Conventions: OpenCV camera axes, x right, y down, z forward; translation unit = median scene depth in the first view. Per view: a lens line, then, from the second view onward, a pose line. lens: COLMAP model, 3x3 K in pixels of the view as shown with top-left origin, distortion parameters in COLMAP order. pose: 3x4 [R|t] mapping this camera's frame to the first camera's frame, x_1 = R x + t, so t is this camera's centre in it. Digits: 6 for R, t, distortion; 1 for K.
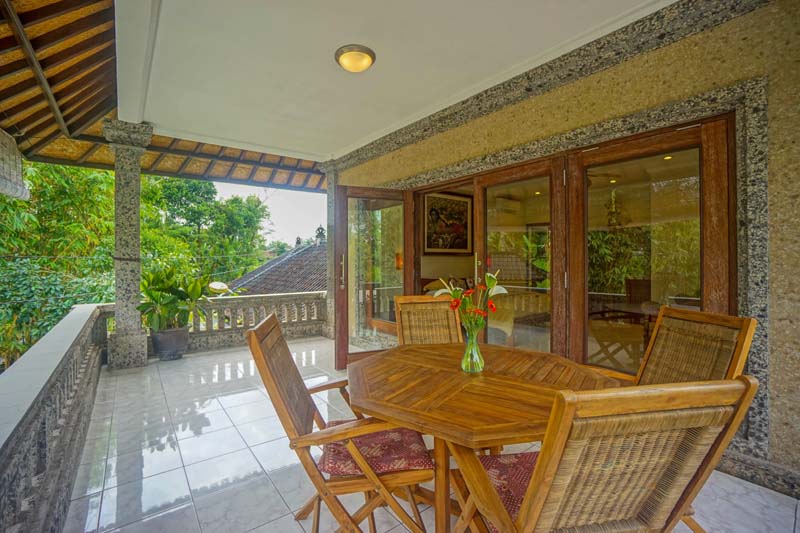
lens RADIAL K [[350.2, 0, 400.0], [0, 350.2, 264.5], [0, 0, 1]] dist [-0.000109, 0.000000]
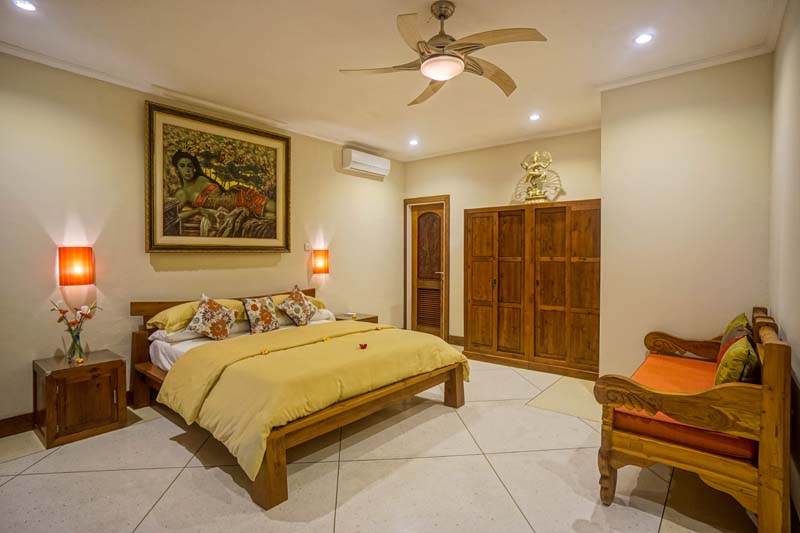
lens RADIAL K [[409.4, 0, 400.1], [0, 409.4, 263.5], [0, 0, 1]] dist [-0.000868, -0.000042]
pose [[0.977985, -0.005980, 0.208592, 0.256944], [0.003125, 0.999897, 0.014012, -0.015758], [-0.208654, -0.013051, 0.977902, 0.379409]]
